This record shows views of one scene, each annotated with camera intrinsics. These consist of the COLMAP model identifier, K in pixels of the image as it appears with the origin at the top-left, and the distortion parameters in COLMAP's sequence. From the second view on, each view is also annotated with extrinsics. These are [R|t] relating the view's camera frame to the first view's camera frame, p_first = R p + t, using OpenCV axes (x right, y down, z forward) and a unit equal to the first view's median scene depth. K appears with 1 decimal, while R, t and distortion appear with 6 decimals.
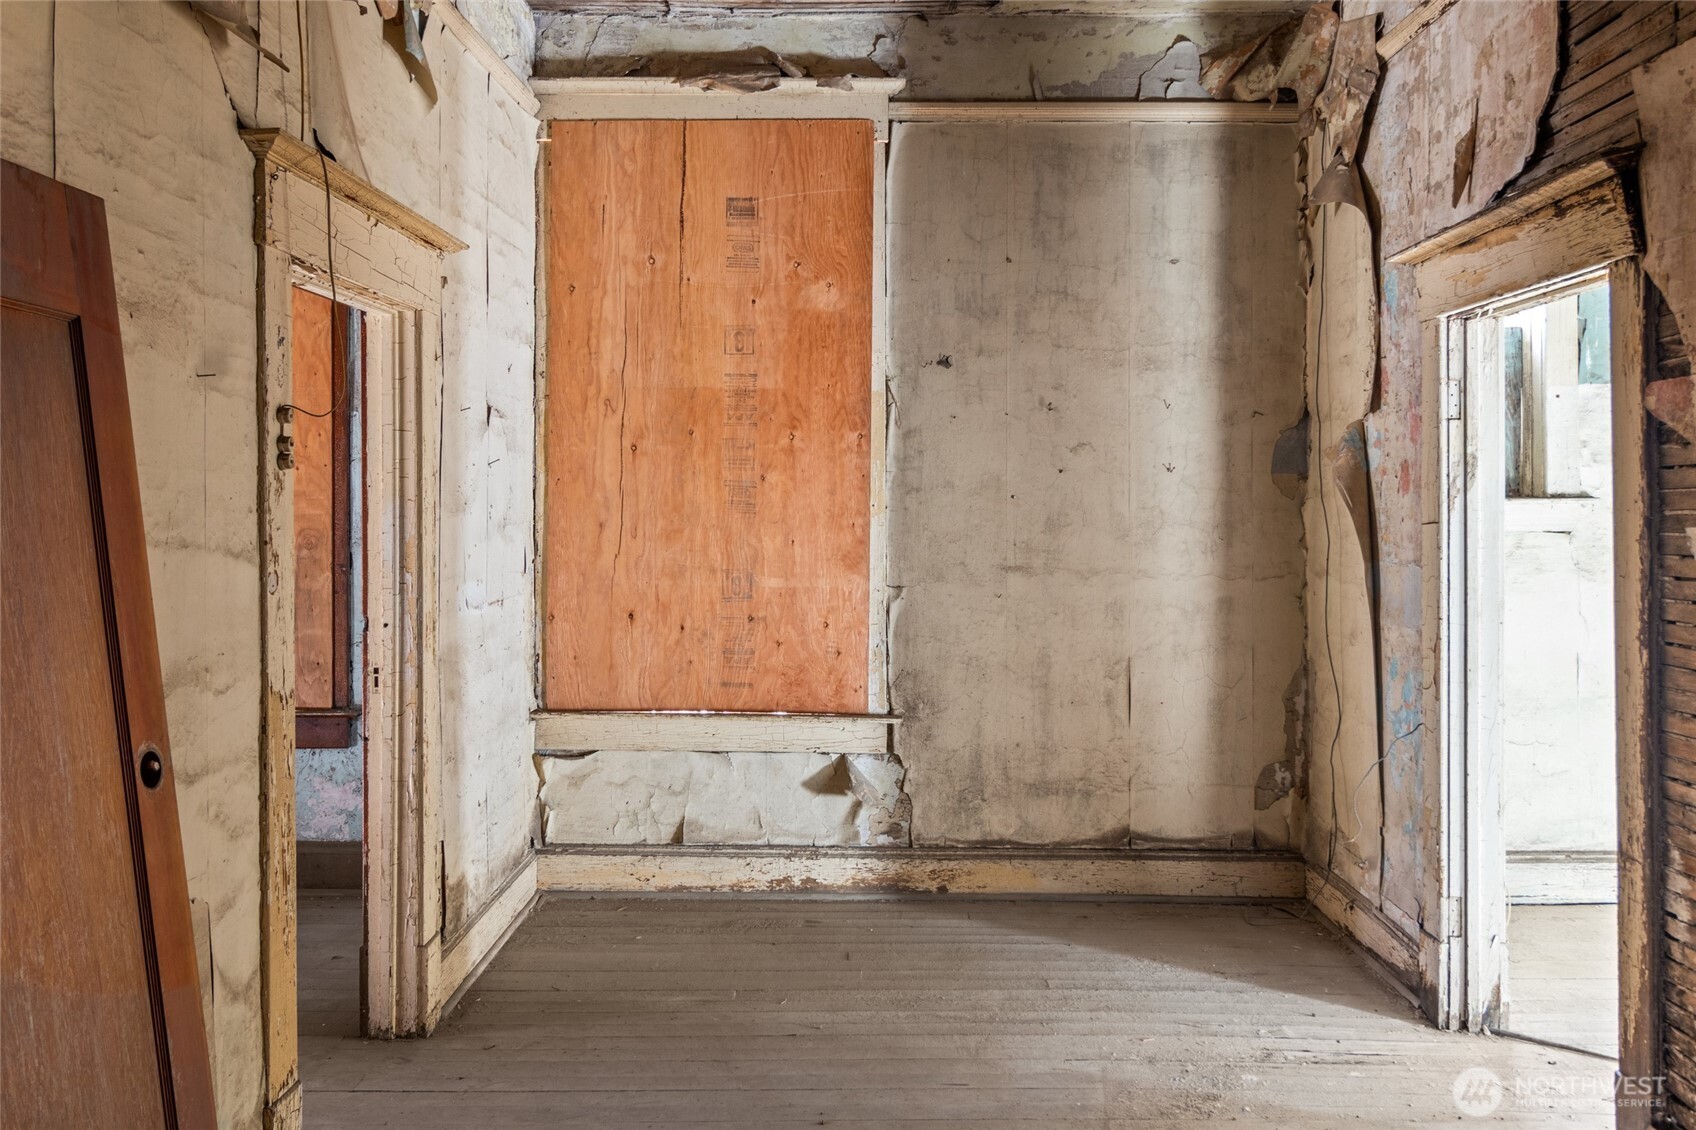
lens RADIAL K [[1308.1, 0, 846.6], [0, 1308.1, 498.5], [0, 0, 1]] dist [0.005428, -0.000372]
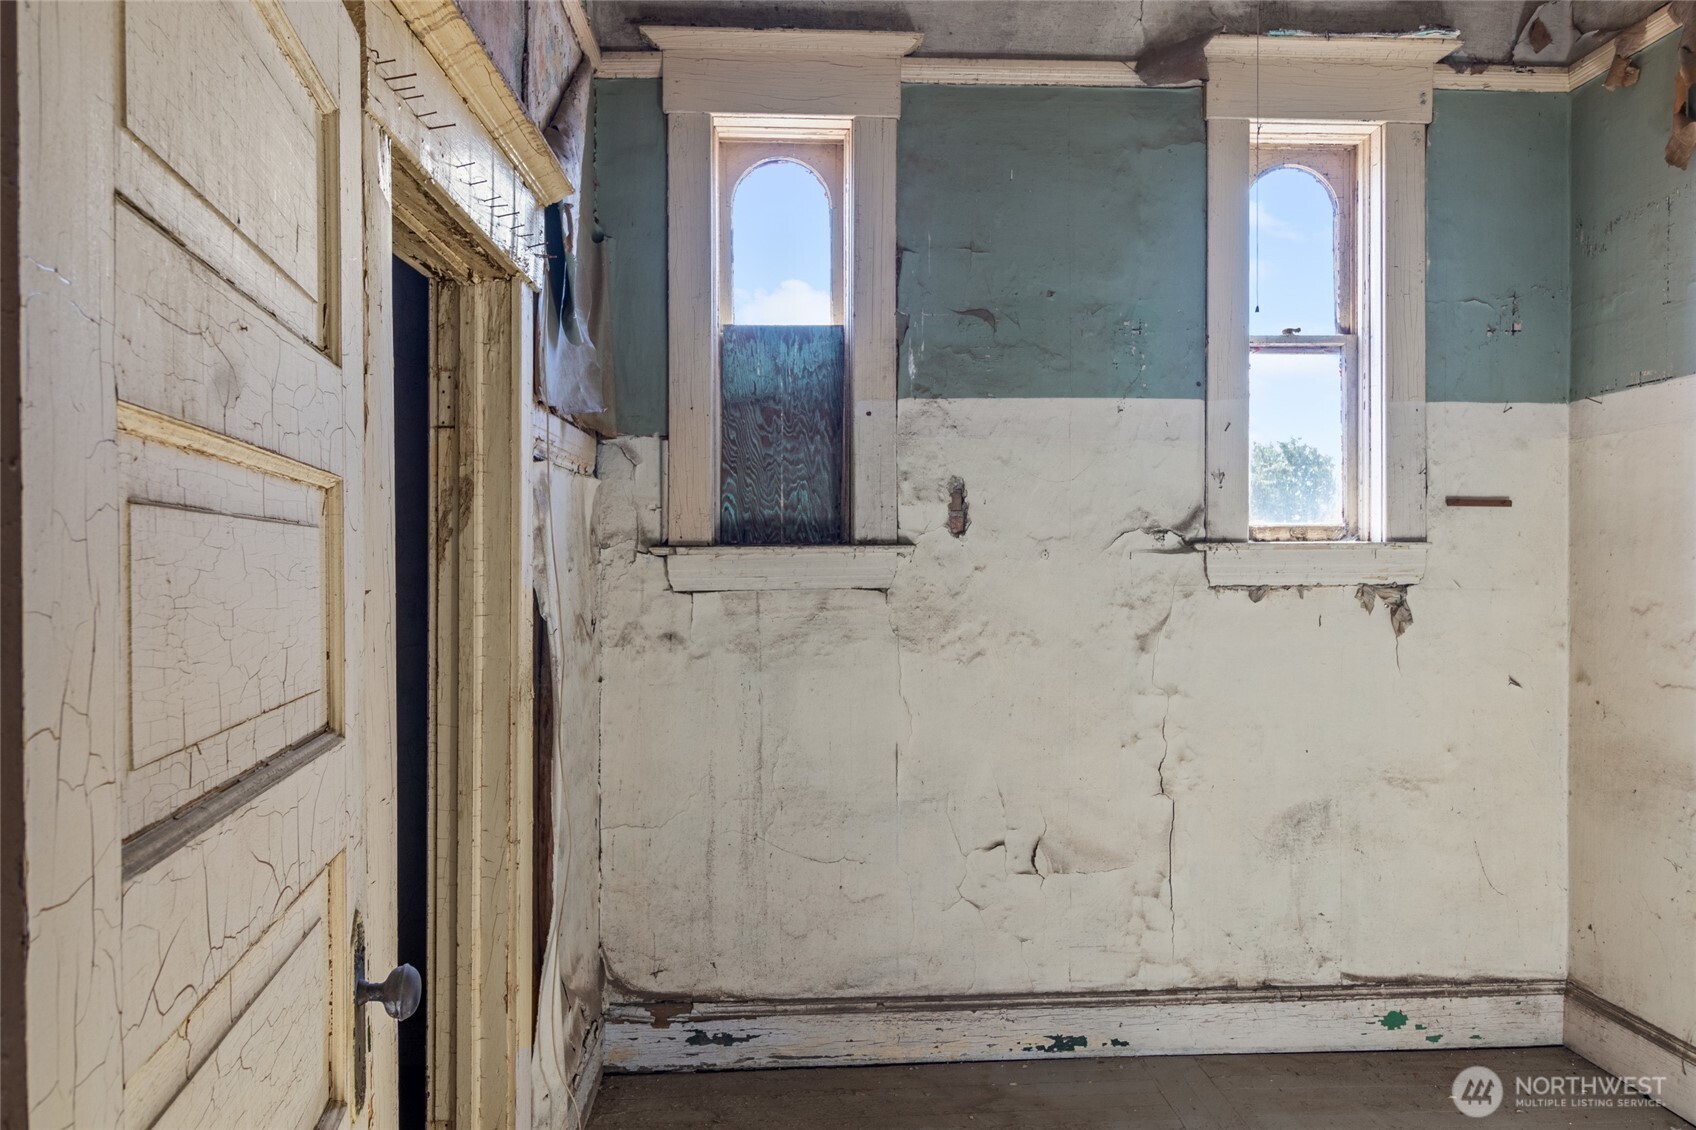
lens RADIAL K [[1308.1, 0, 847.7], [0, 1308.1, 568.9], [0, 0, 1]] dist [0.005428, -0.000372]
pose [[0.997585, 0.002842, 0.069403, 0.477459], [-0.003951, 0.999867, 0.015847, 0.001517], [-0.069349, -0.016083, 0.997463, 0.228607]]
